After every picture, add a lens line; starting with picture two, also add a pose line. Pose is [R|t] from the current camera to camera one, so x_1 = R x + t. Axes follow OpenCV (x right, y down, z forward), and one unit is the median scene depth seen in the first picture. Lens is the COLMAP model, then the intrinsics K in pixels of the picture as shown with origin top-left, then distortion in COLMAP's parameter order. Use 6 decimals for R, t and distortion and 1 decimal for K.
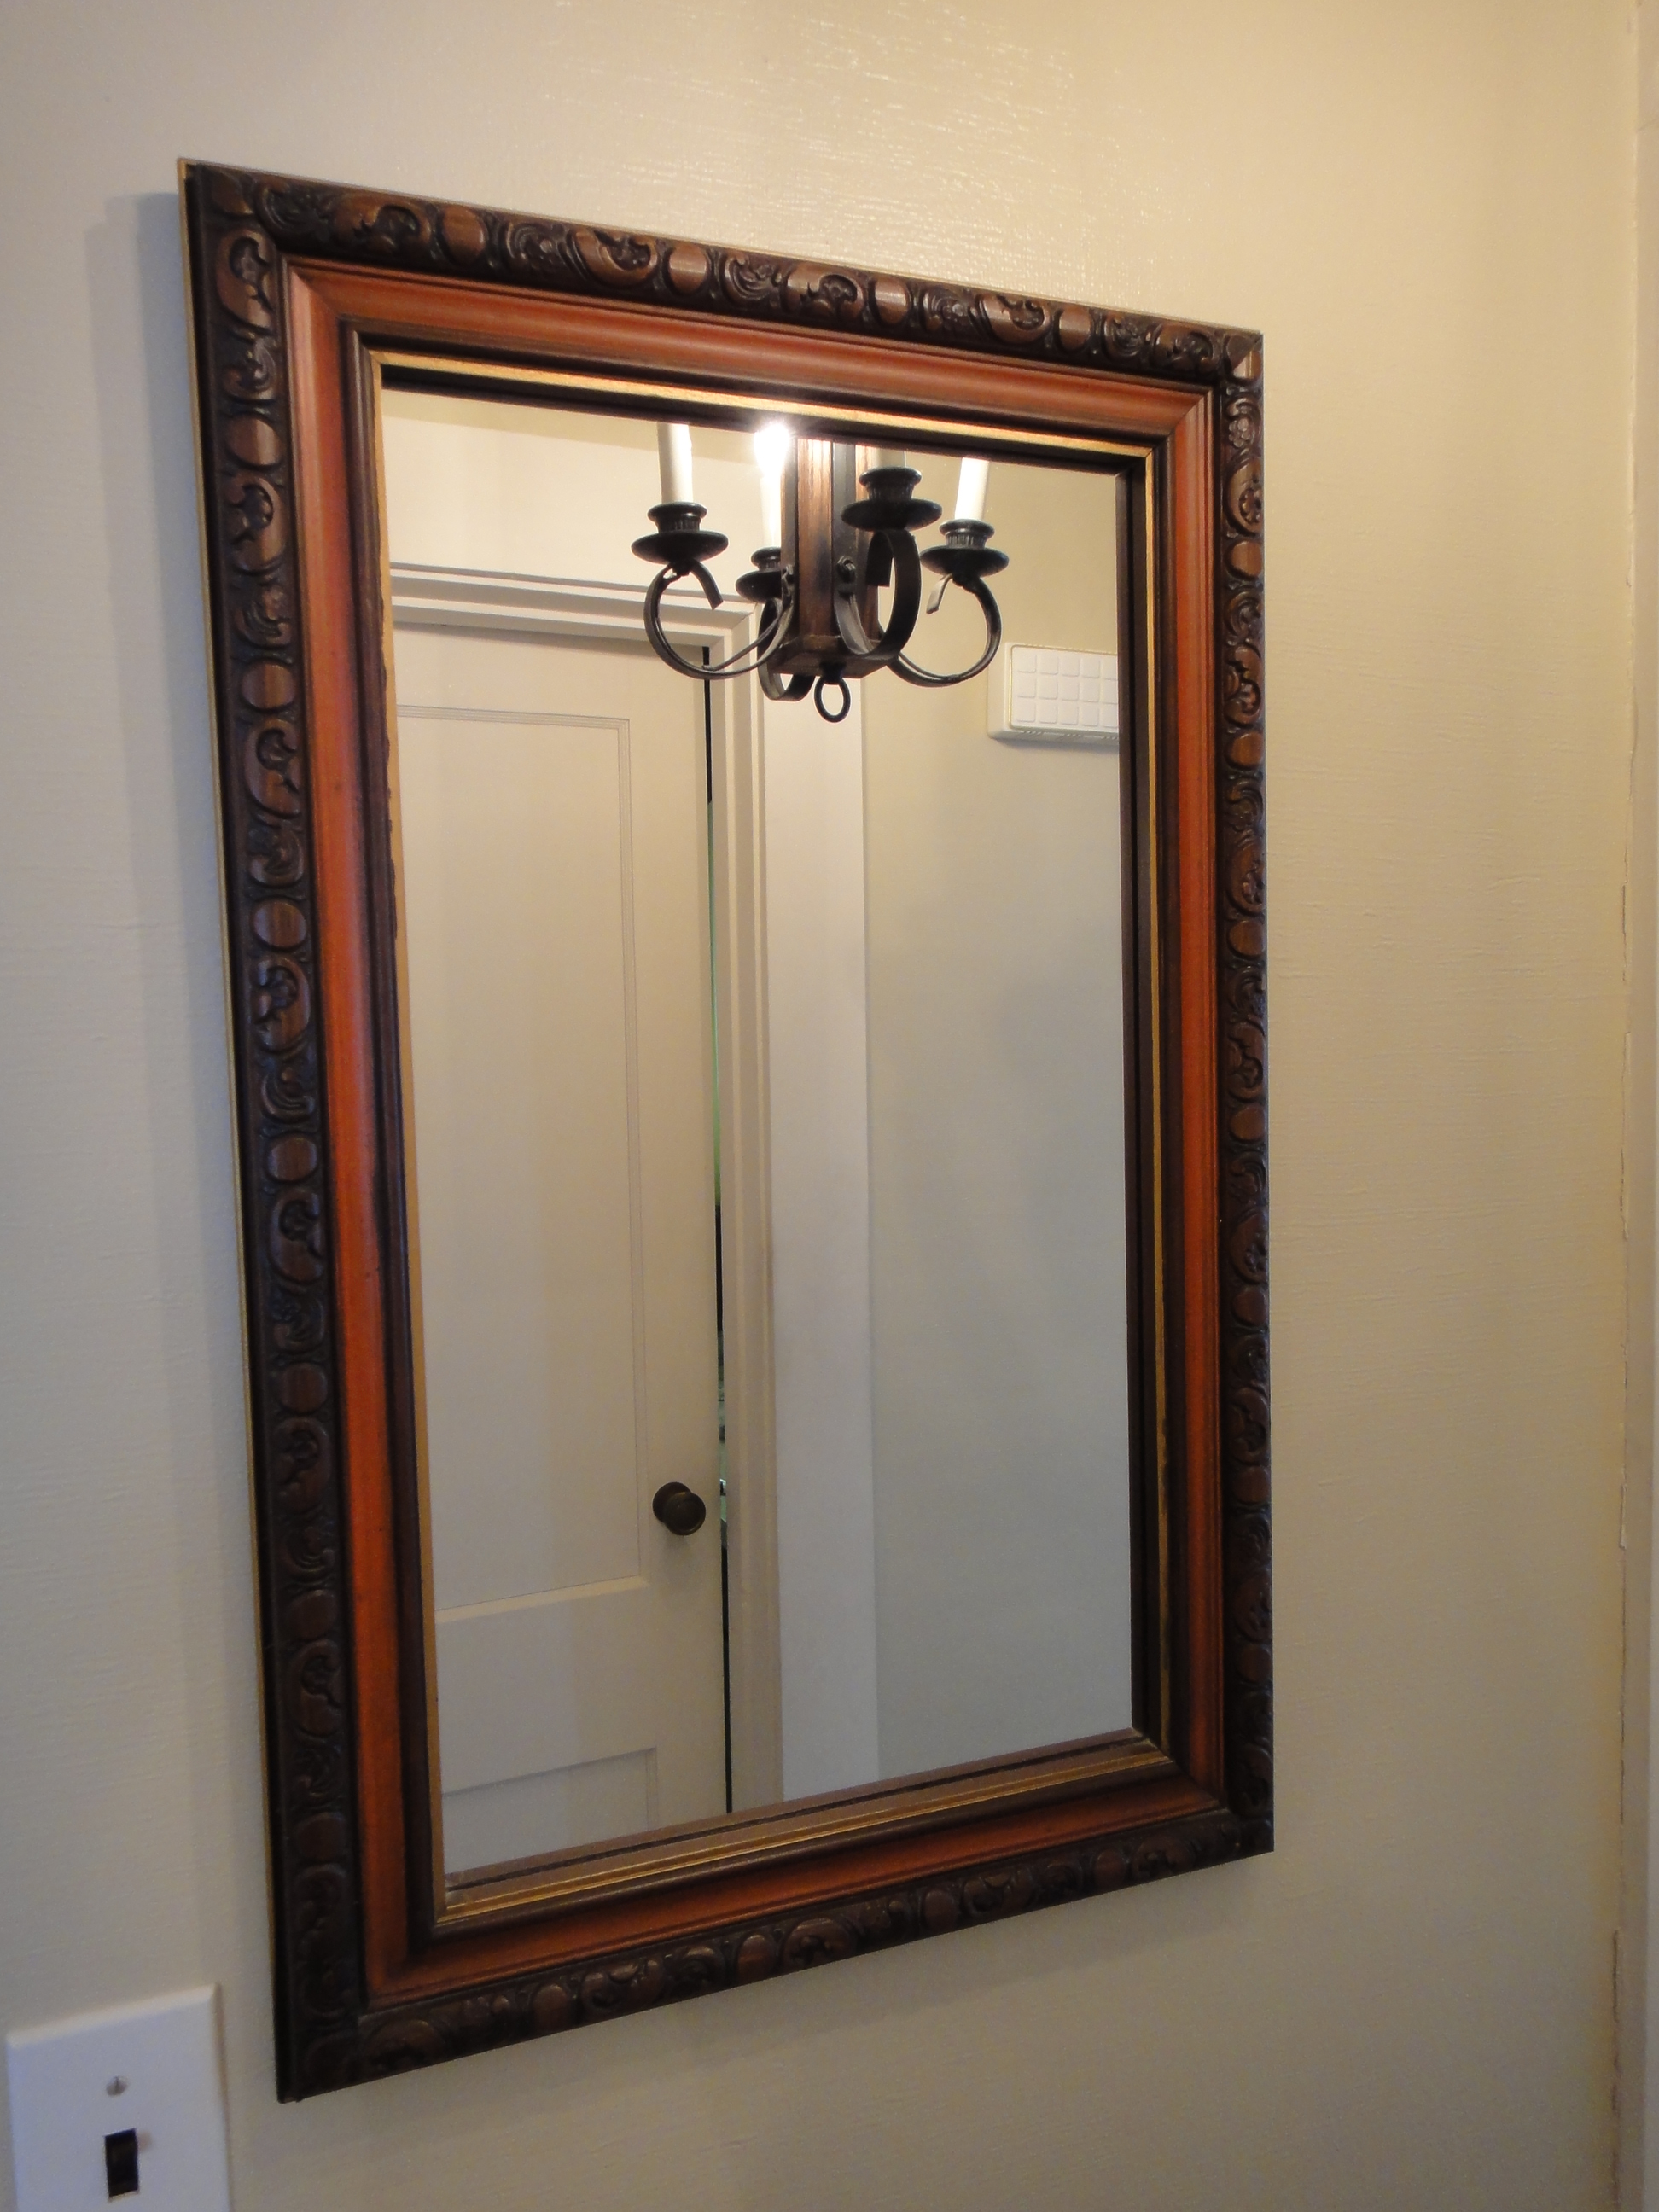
lens RADIAL K [[1642.5, 0, 838.7], [0, 1642.5, 1105.3], [0, 0, 1]] dist [0.006716, -0.011191]
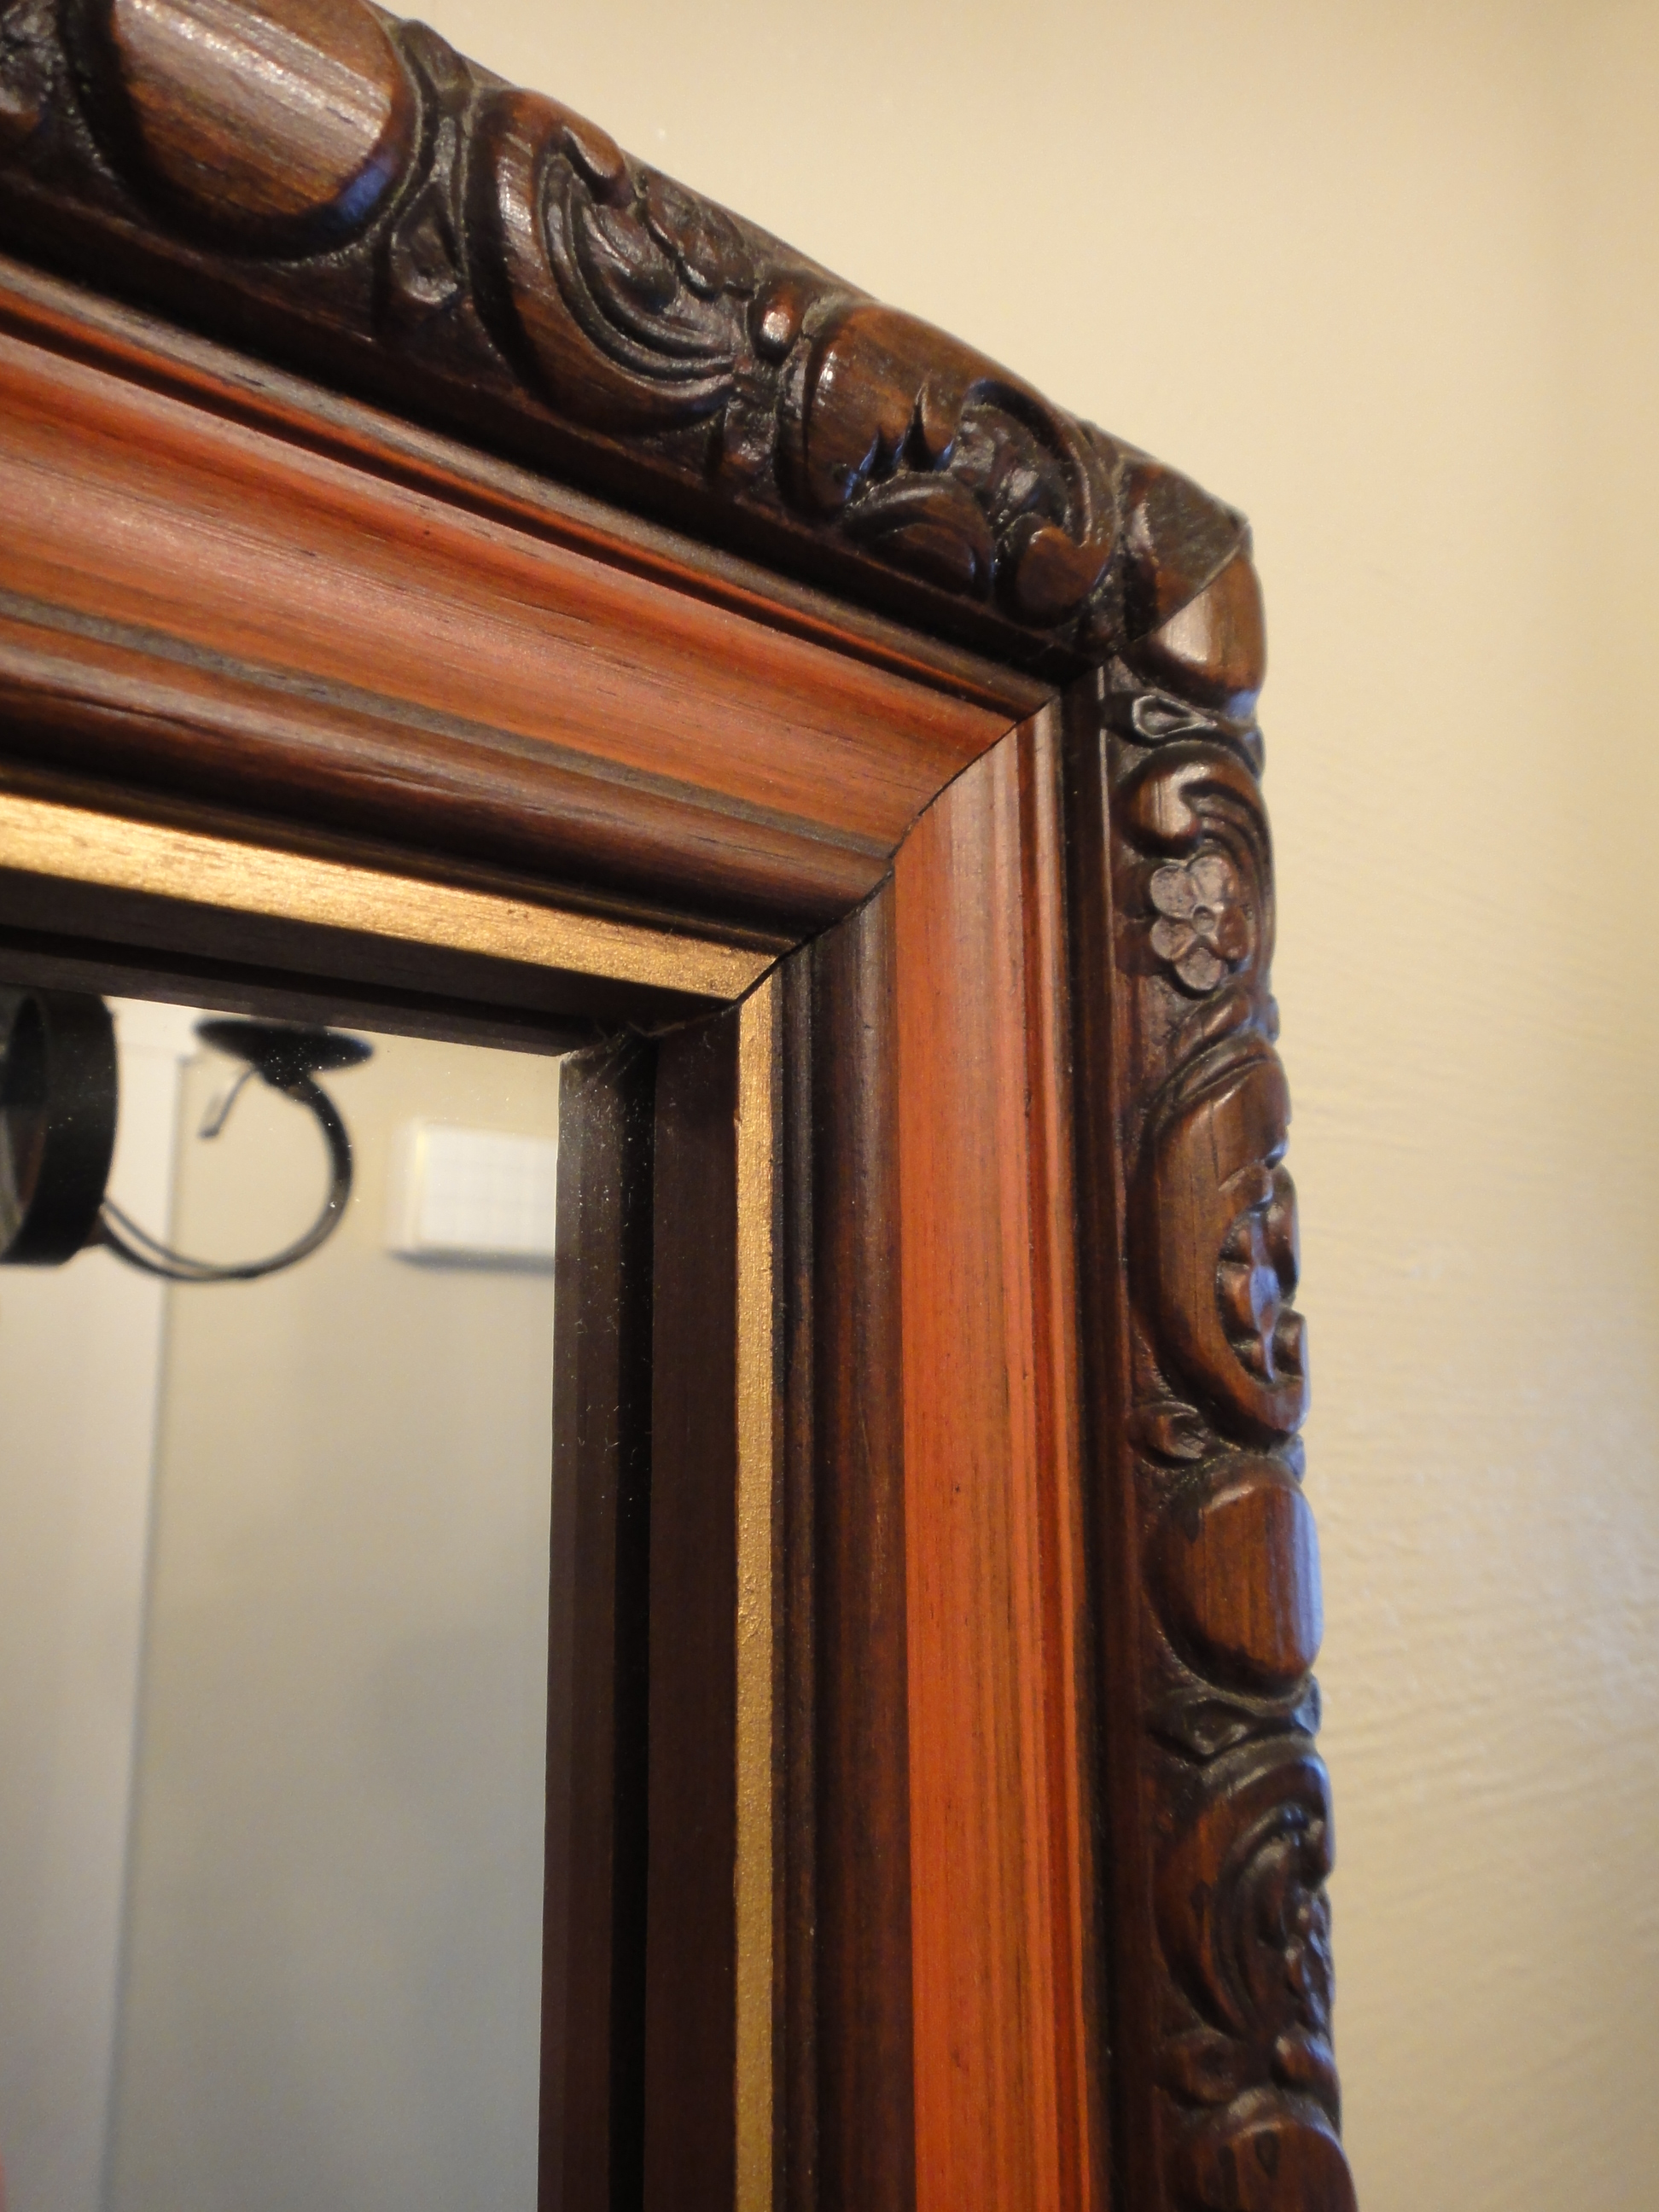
lens RADIAL K [[1642.5, 0, 830.8], [0, 1642.5, 1108.7], [0, 0, 1]] dist [0.006716, -0.011191]
pose [[0.943840, 0.065221, 0.323902, 0.141672], [0.013777, 0.971702, -0.235807, -0.344052], [-0.330116, 0.227027, 0.916233, 0.845611]]
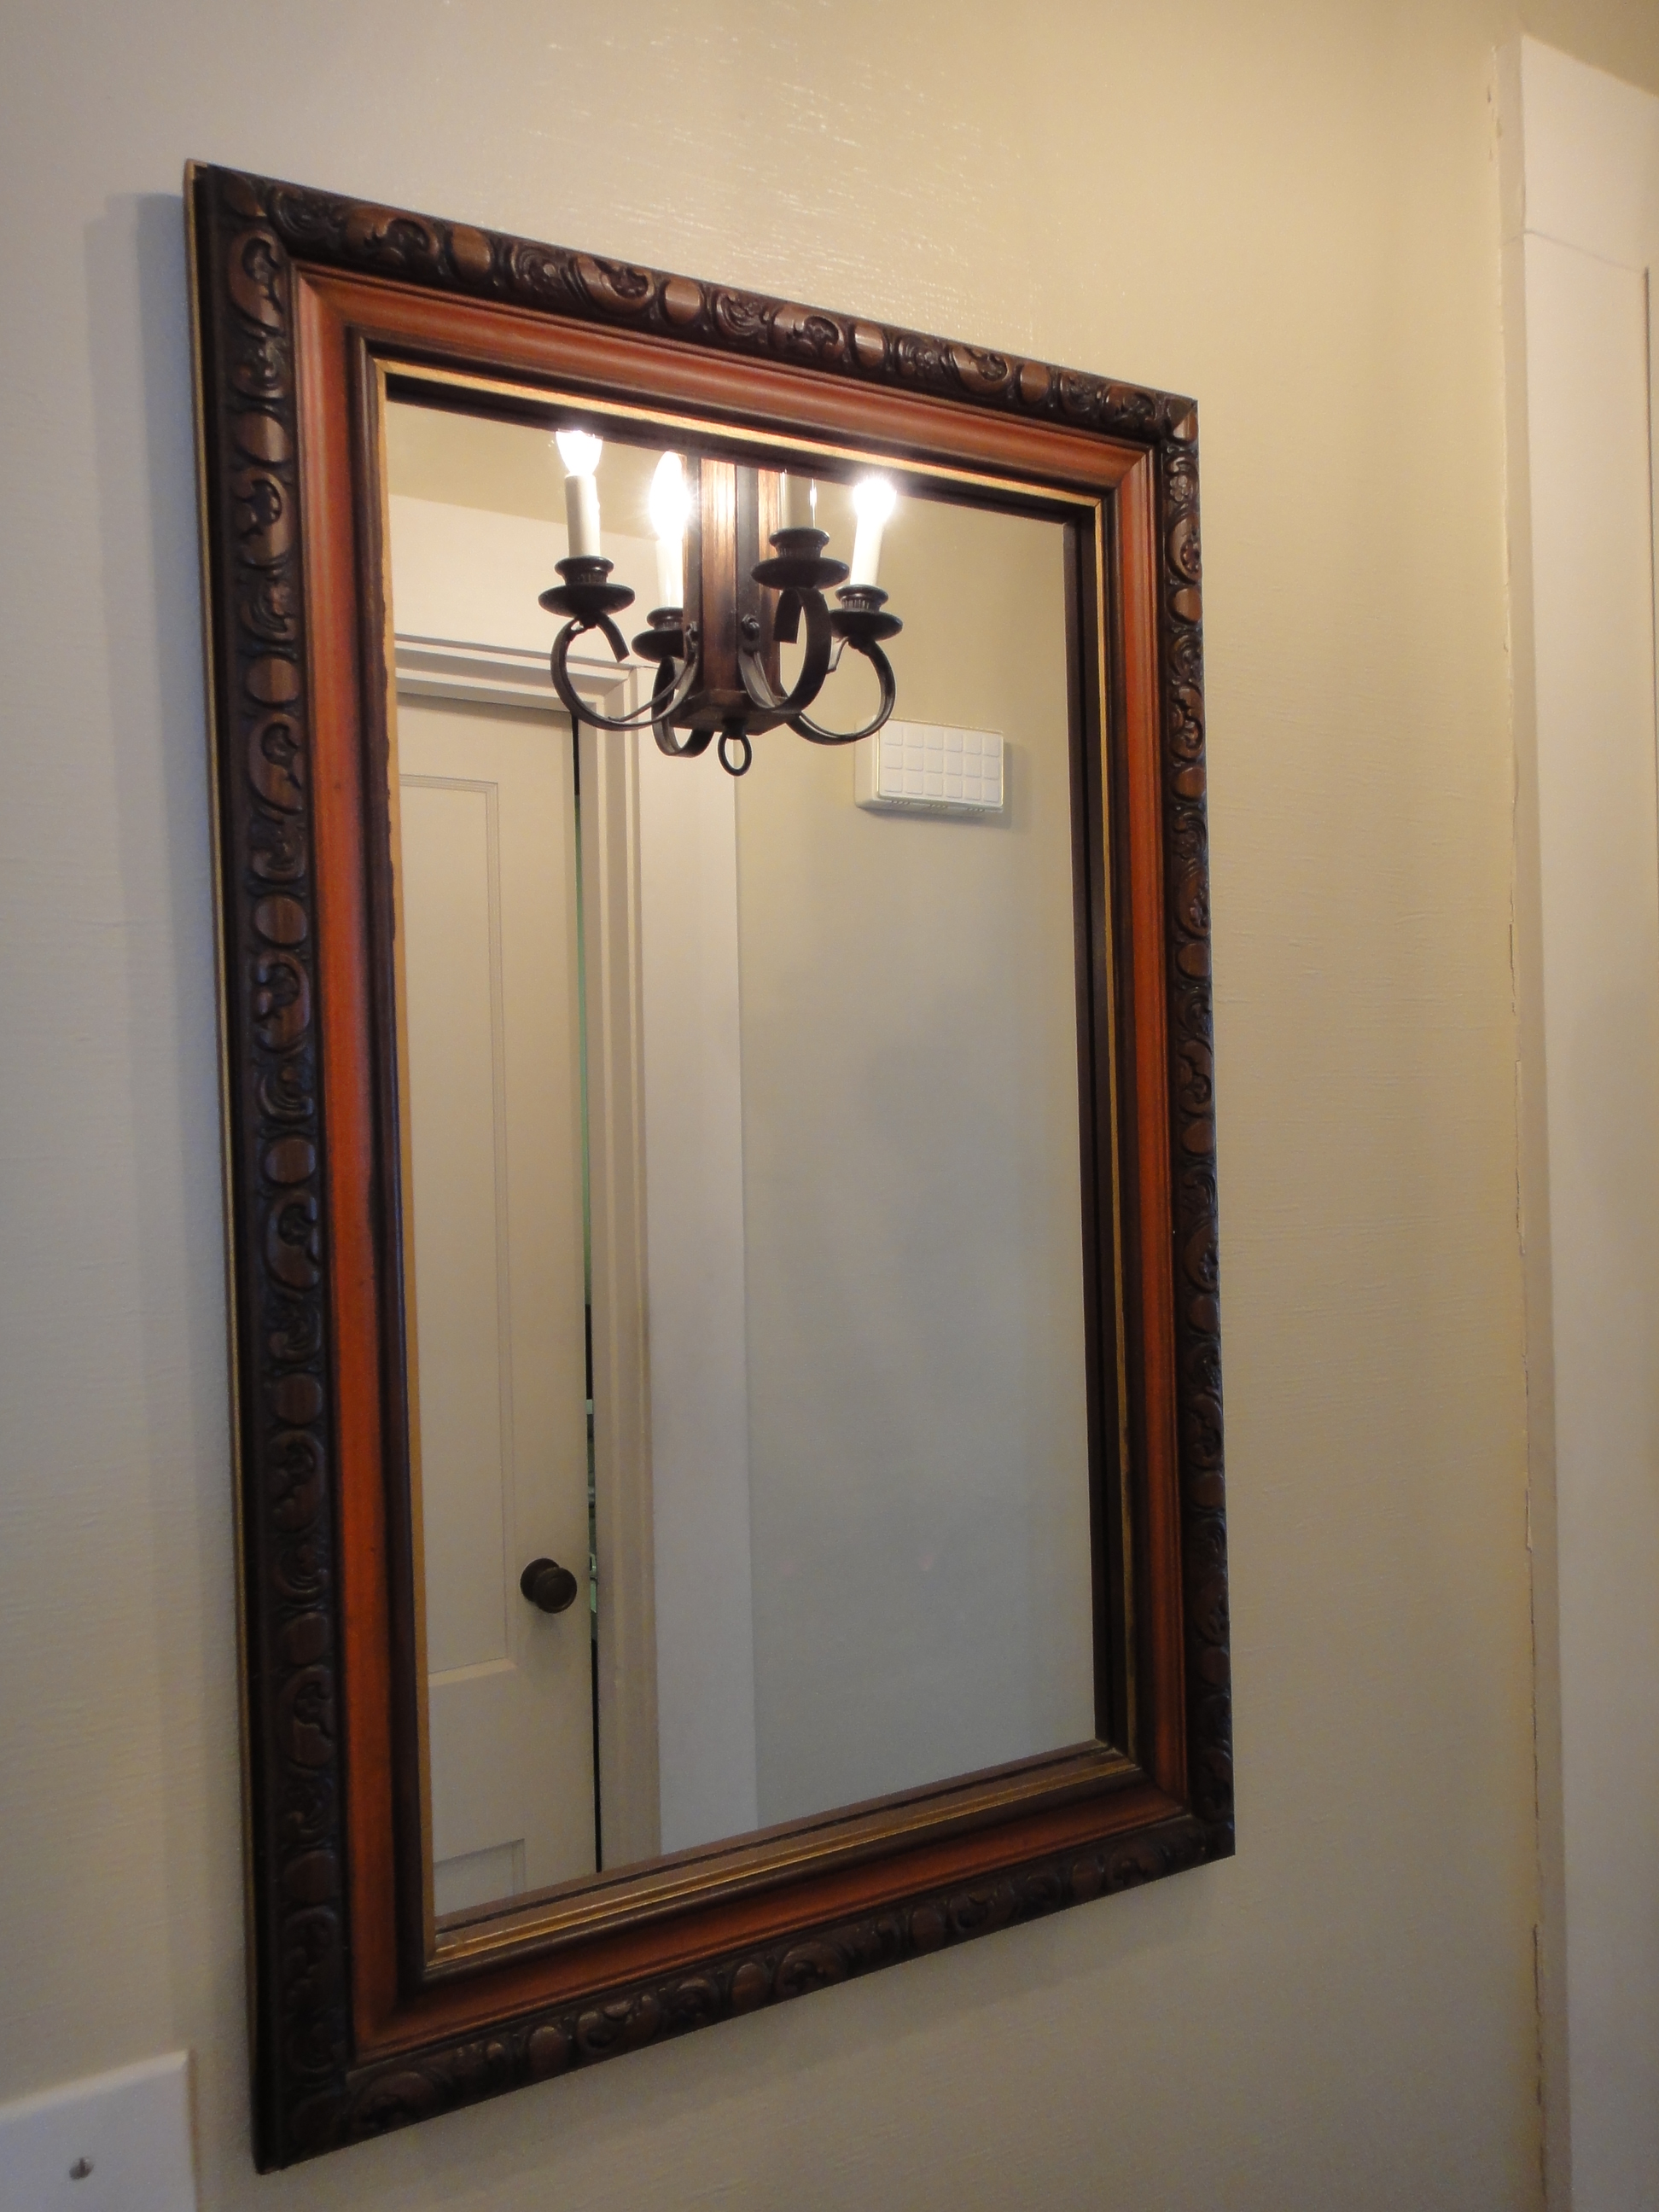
lens RADIAL K [[1642.5, 0, 844.6], [0, 1642.5, 1104.7], [0, 0, 1]] dist [0.006716, -0.011191]
pose [[0.991850, -0.004656, 0.127325, -0.110345], [0.012280, 0.998173, -0.059159, 0.051227], [-0.126817, 0.060241, 0.990095, -0.005257]]
